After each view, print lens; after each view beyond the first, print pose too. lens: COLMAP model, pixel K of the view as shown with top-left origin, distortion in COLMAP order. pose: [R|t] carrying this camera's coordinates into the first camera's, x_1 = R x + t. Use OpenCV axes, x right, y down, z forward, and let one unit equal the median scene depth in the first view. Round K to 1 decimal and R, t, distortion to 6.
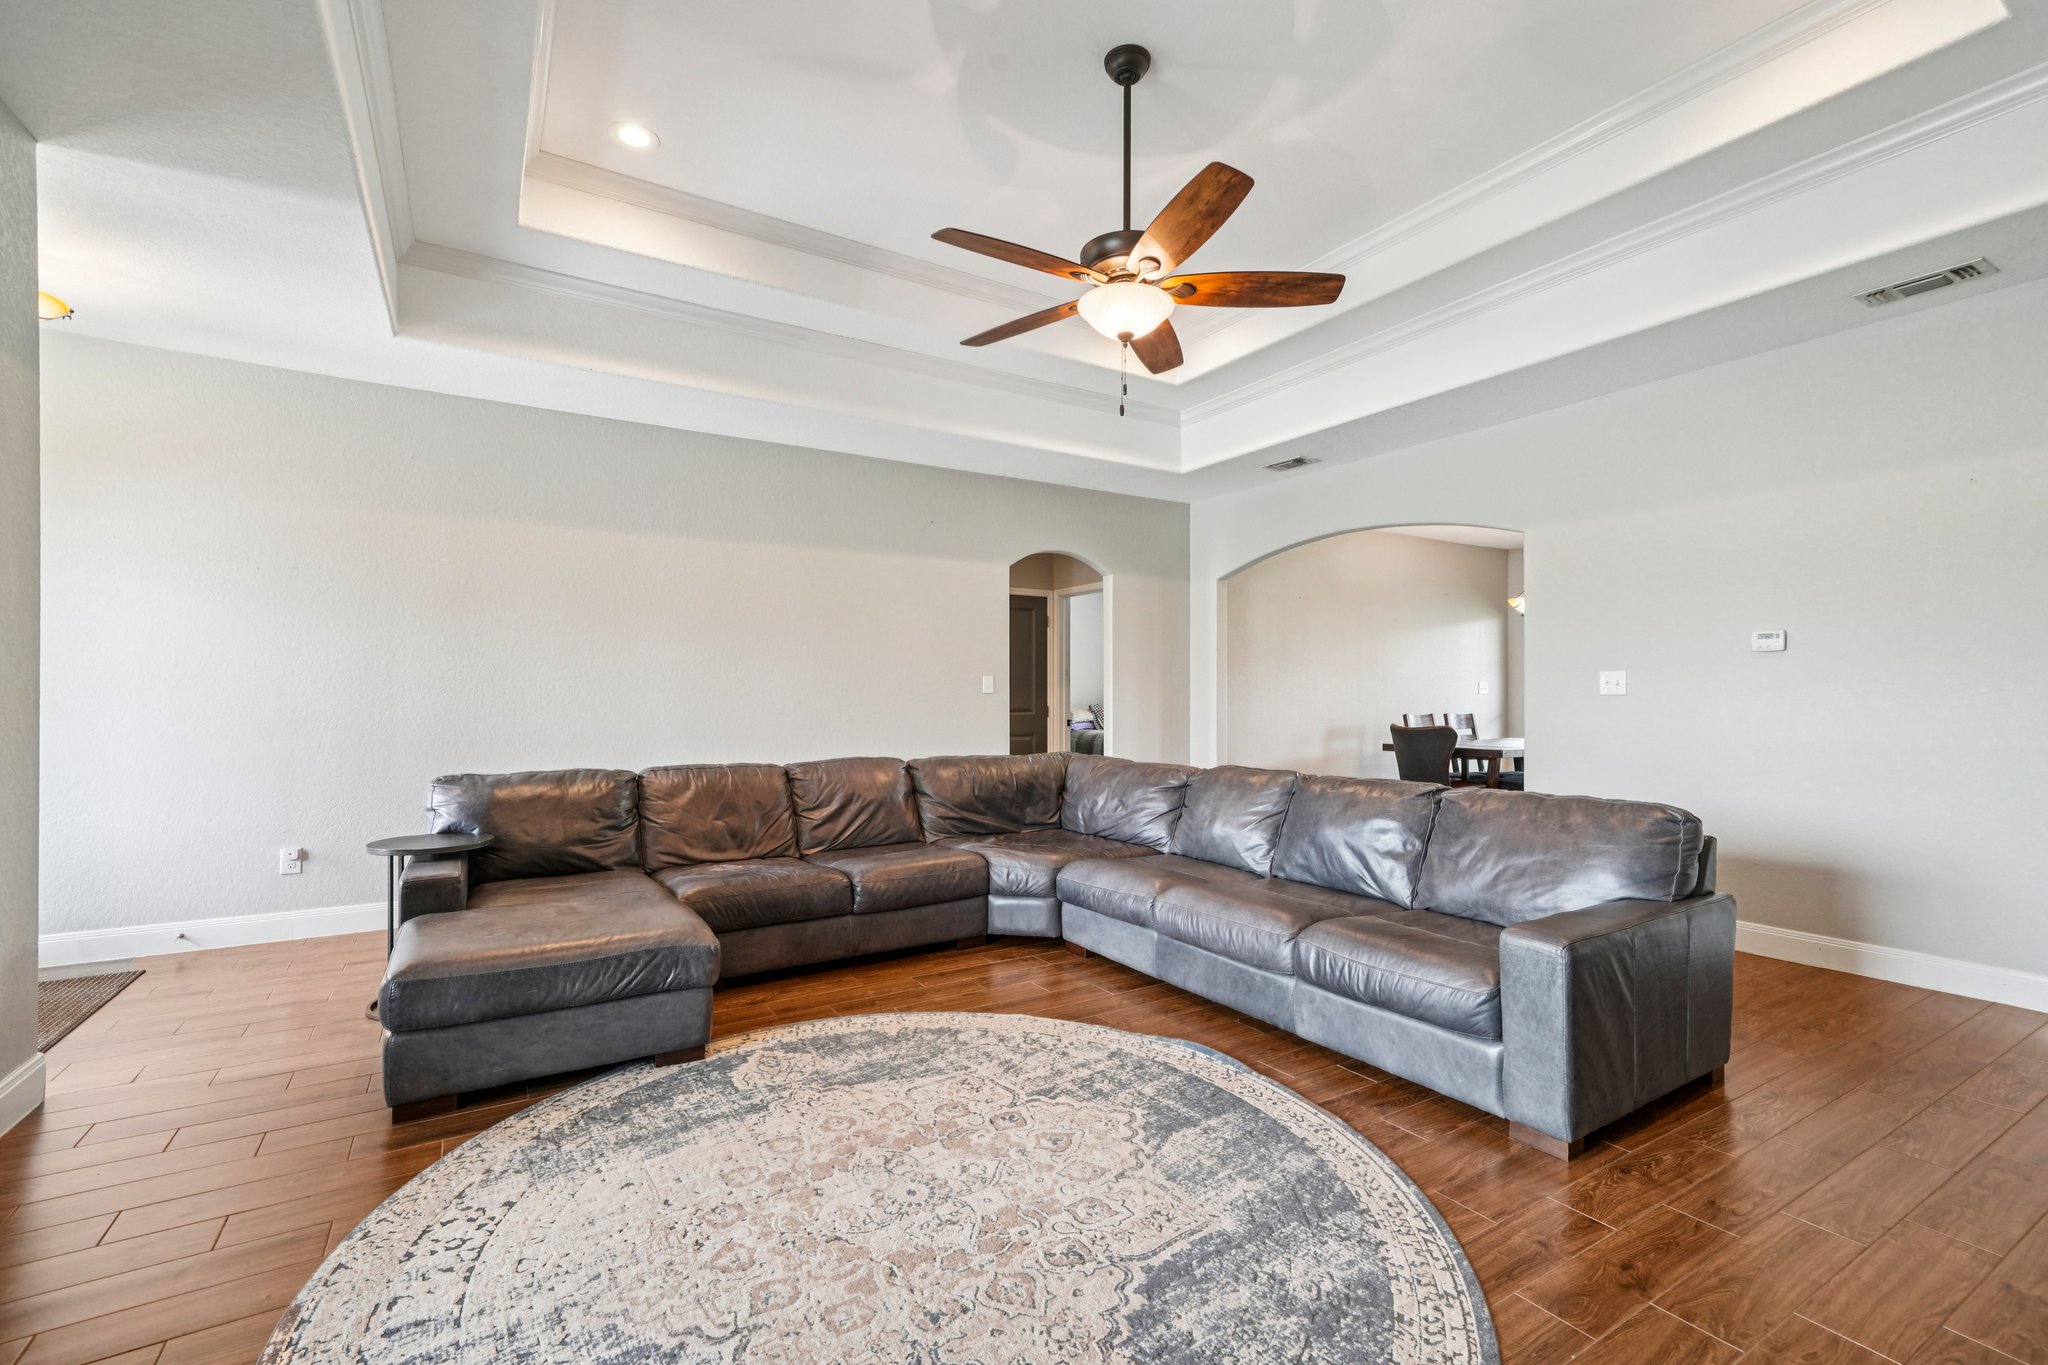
lens RADIAL K [[894.0, 0, 1023.3], [0, 894.0, 680.8], [0, 0, 1]] dist [0.003273, 0.000684]
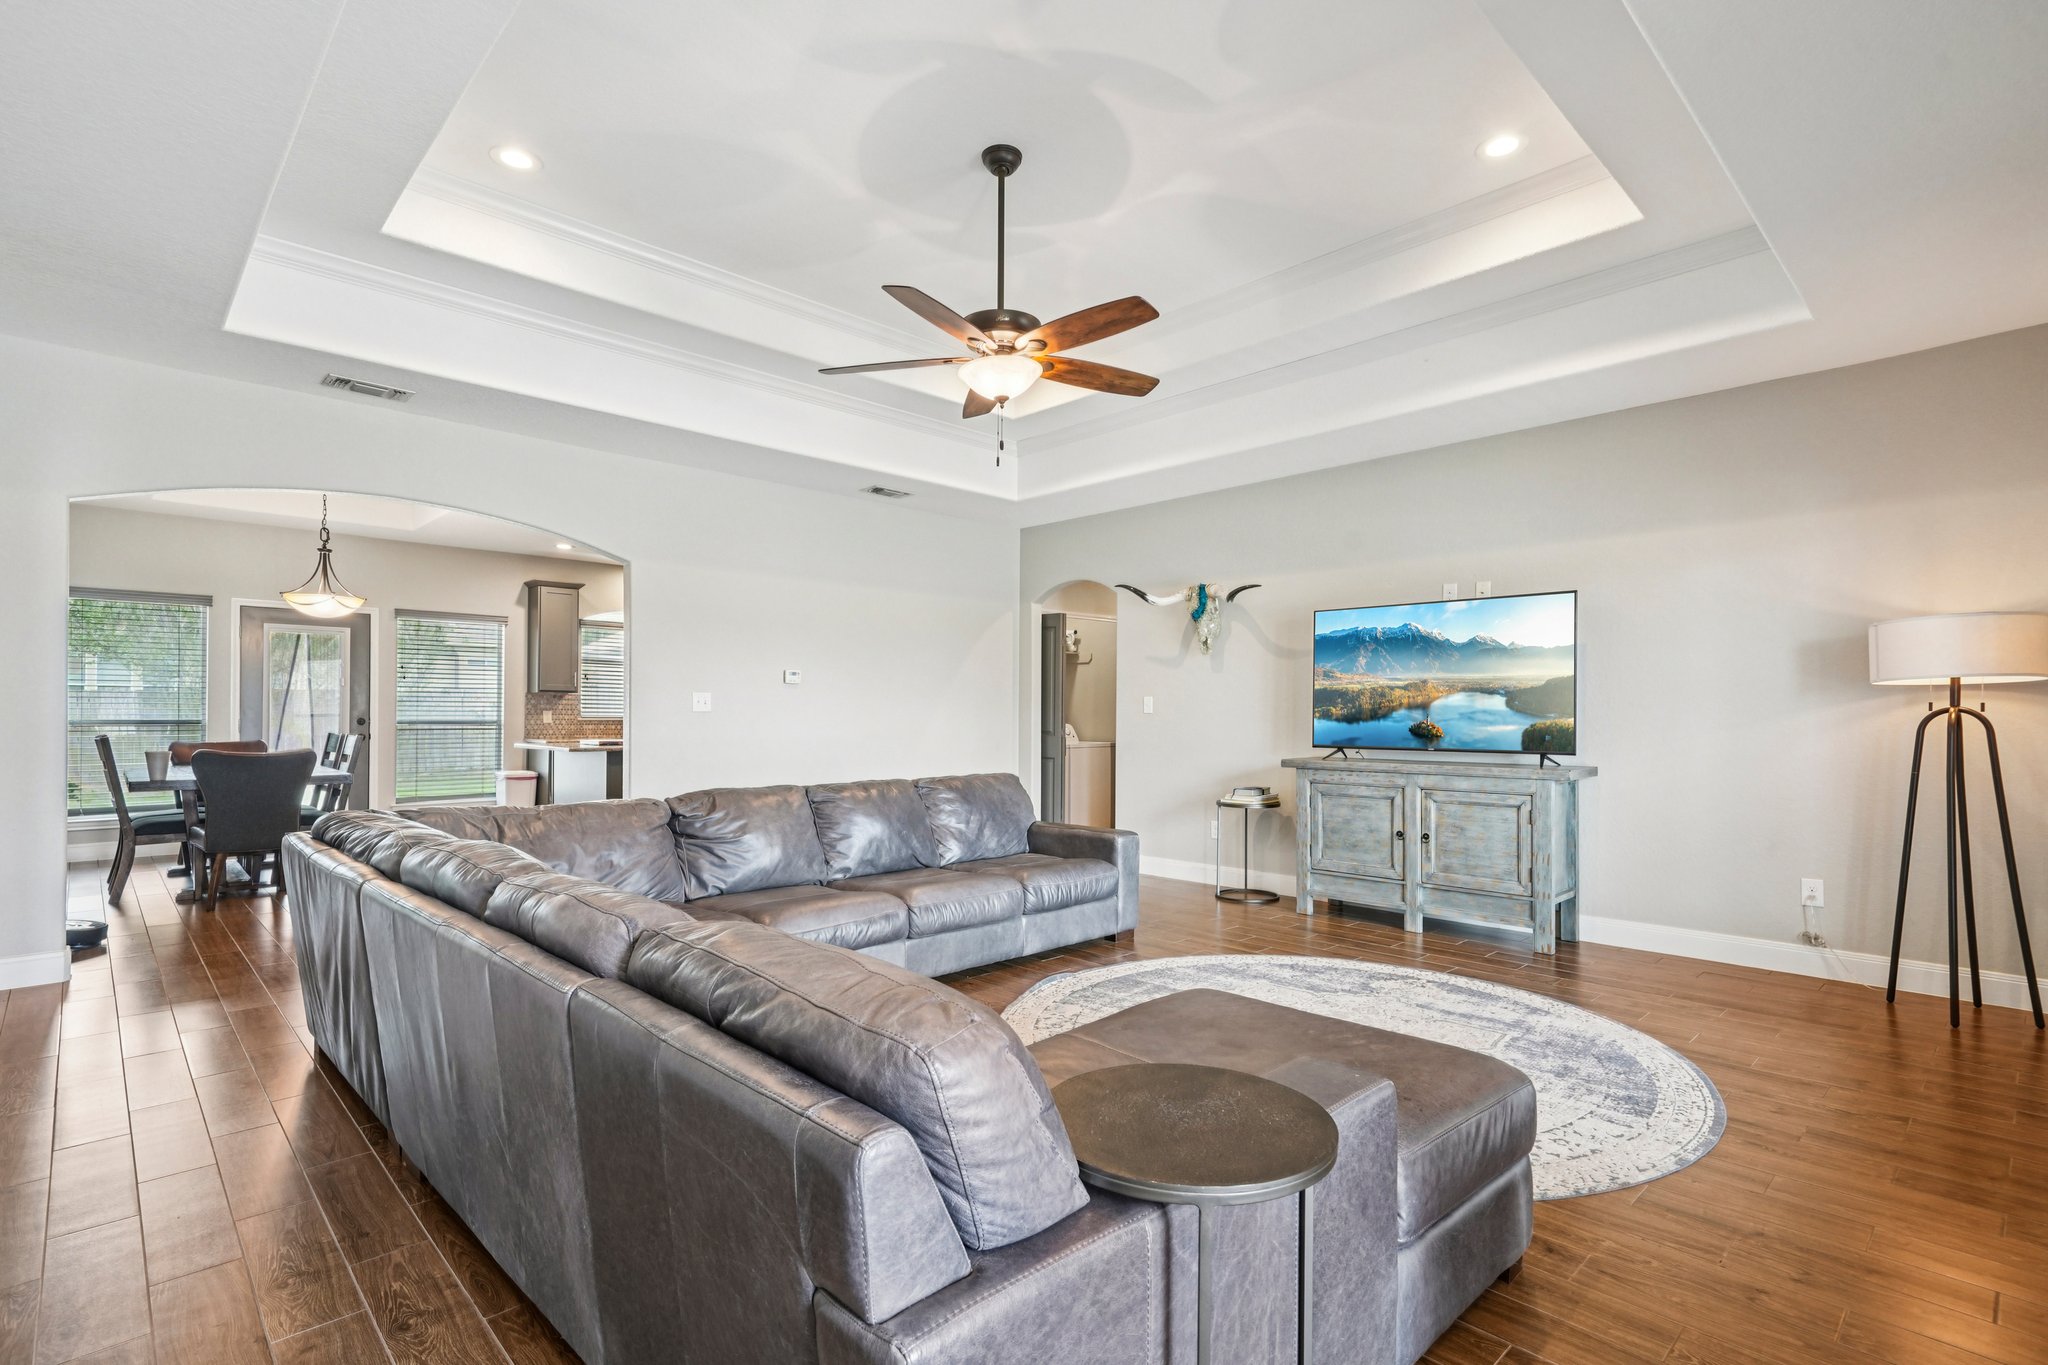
lens RADIAL K [[950.9, 0, 1023.2], [0, 950.9, 711.6], [0, 0, 1]] dist [0.009840, 0.000349]
pose [[-0.197645, -0.003025, 0.980269, -1.427966], [-0.022844, 0.999738, -0.001521, 0.014654], [-0.980007, -0.022694, -0.197663, 1.593978]]
